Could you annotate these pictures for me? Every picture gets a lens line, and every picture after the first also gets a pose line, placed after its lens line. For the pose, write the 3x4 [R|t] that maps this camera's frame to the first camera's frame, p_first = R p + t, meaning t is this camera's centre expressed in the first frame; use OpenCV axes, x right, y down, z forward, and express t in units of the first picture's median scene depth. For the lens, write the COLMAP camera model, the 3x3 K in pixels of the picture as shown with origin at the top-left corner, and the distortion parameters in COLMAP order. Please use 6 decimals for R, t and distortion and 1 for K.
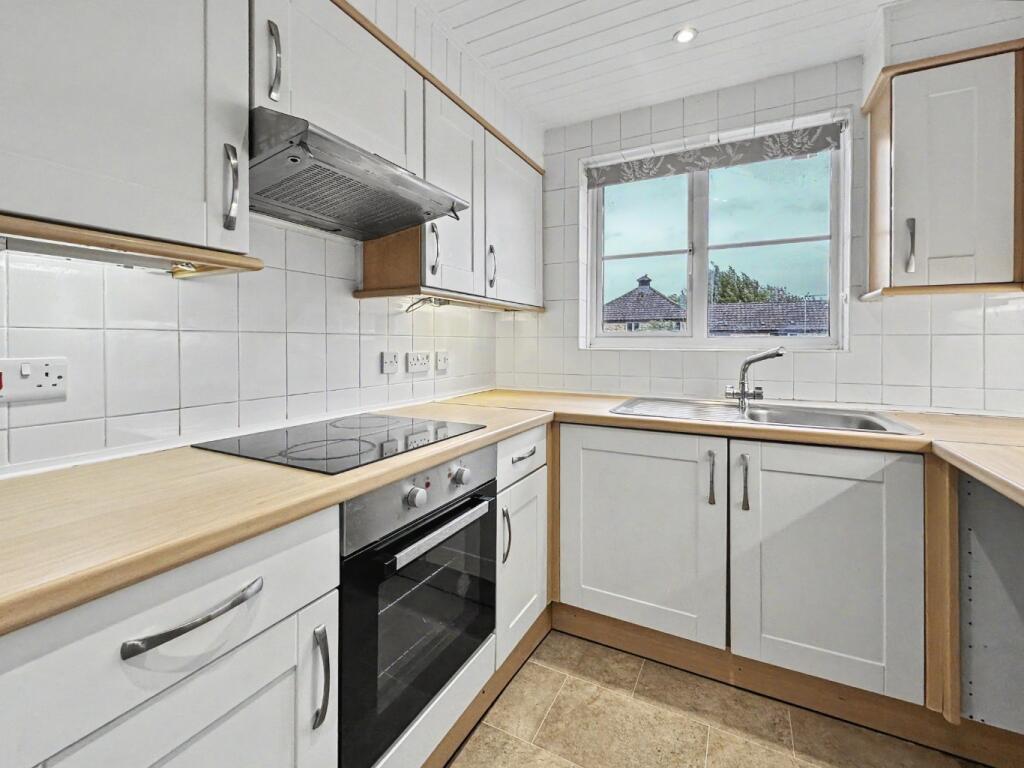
lens RADIAL K [[443.3, 0, 512.5], [0, 443.3, 344.3], [0, 0, 1]] dist [-0.002821, 0.000314]
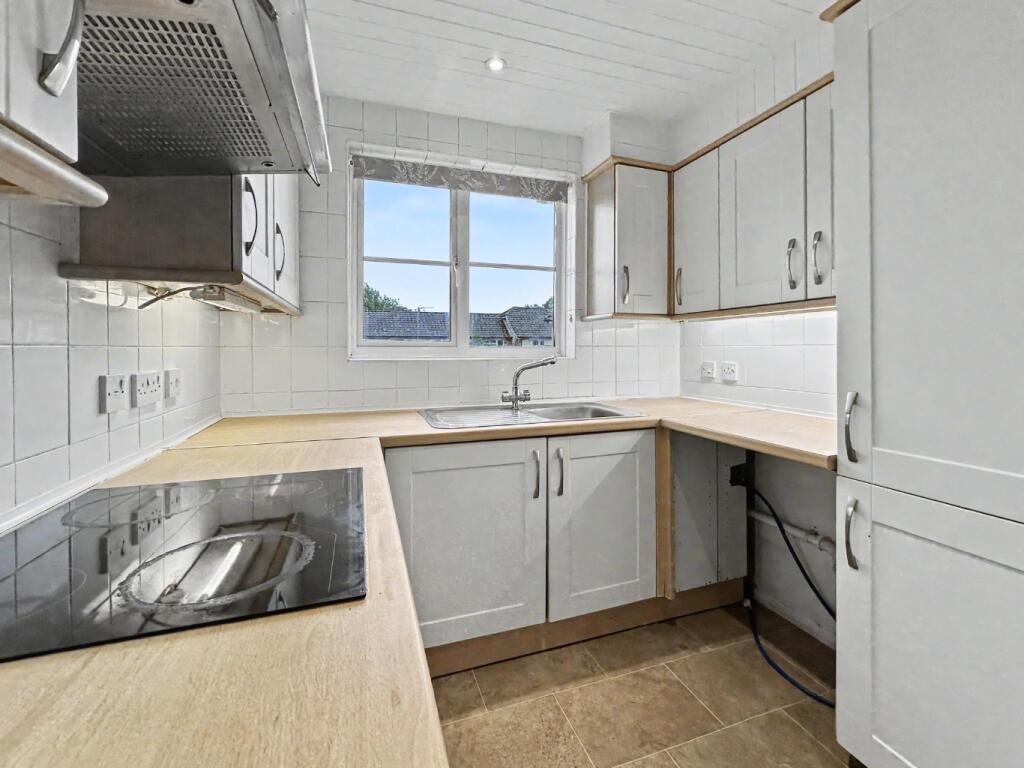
lens RADIAL K [[445.2, 0, 511.9], [0, 445.2, 350.3], [0, 0, 1]] dist [-0.002198, -0.000034]
pose [[0.686855, -0.006630, 0.726765, -0.370993], [0.005050, 0.999978, 0.004350, -0.016270], [-0.726777, 0.000683, 0.686873, 0.245636]]
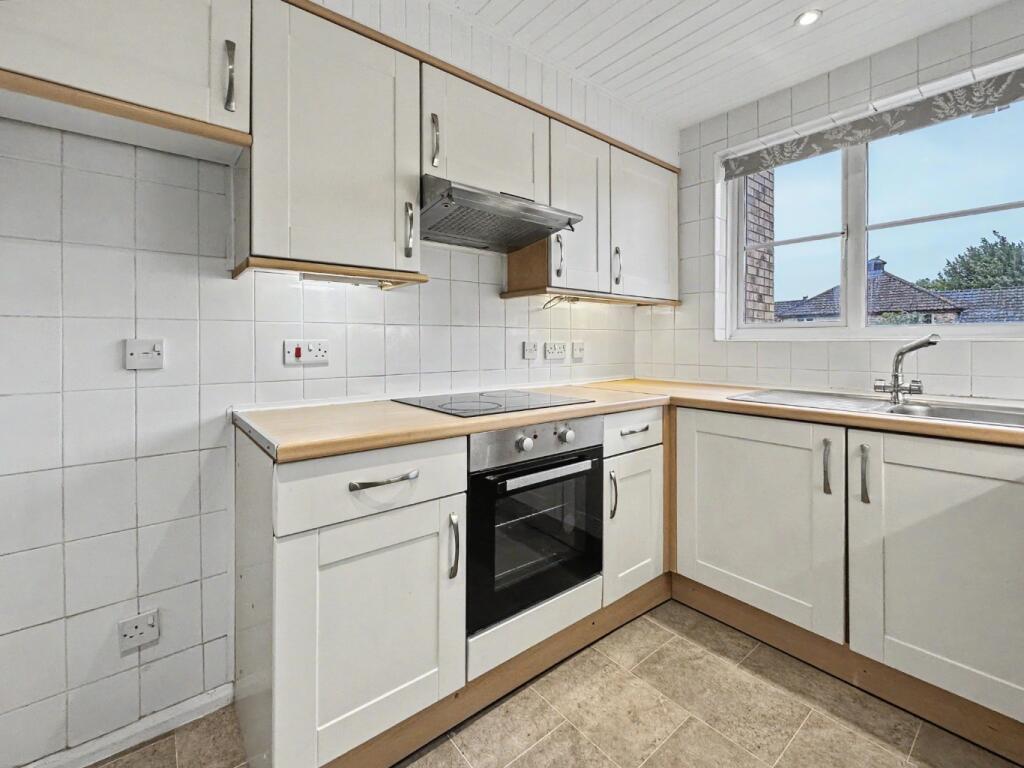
lens RADIAL K [[447.3, 0, 512.8], [0, 447.3, 343.1], [0, 0, 1]] dist [-0.000583, -0.000127]
pose [[0.920187, -0.000632, -0.391479, 0.178475], [0.000301, 1.000000, -0.000907, 0.024666], [0.391480, 0.000717, 0.920187, -0.171504]]
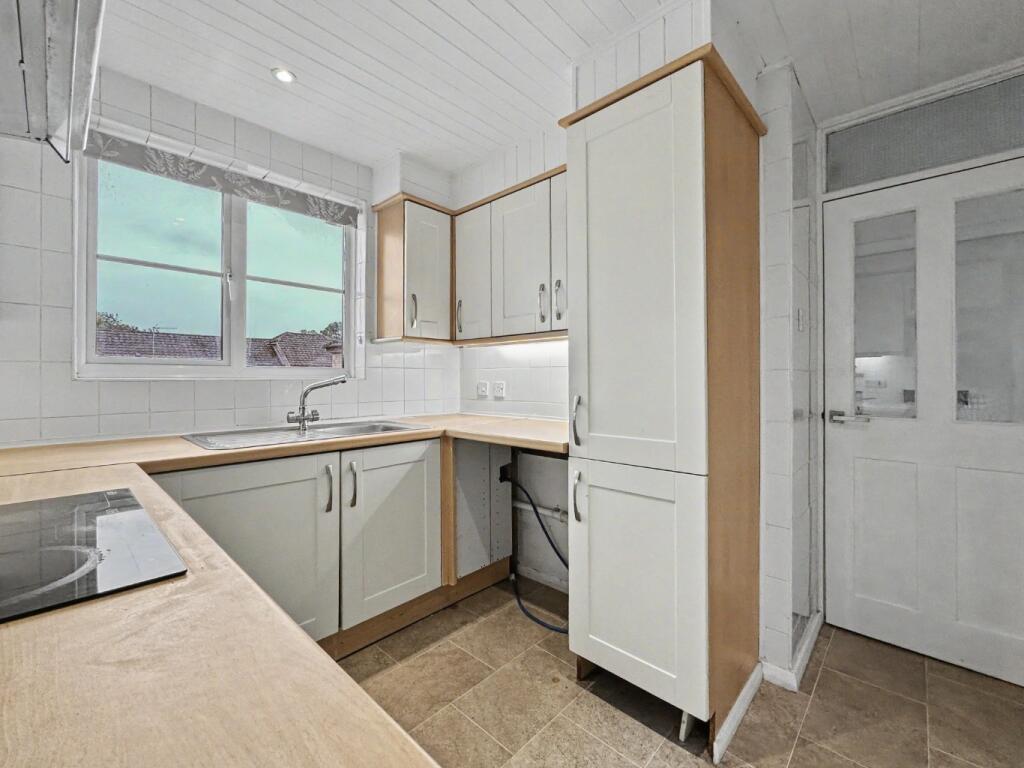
lens RADIAL K [[436.5, 0, 512.4], [0, 436.5, 377.6], [0, 0, 1]] dist [-0.002192, 0.000014]
pose [[0.269518, -0.000610, 0.962995, -0.462300], [0.004069, 0.999992, -0.000505, 0.015391], [-0.962987, 0.004054, 0.269518, 0.214989]]
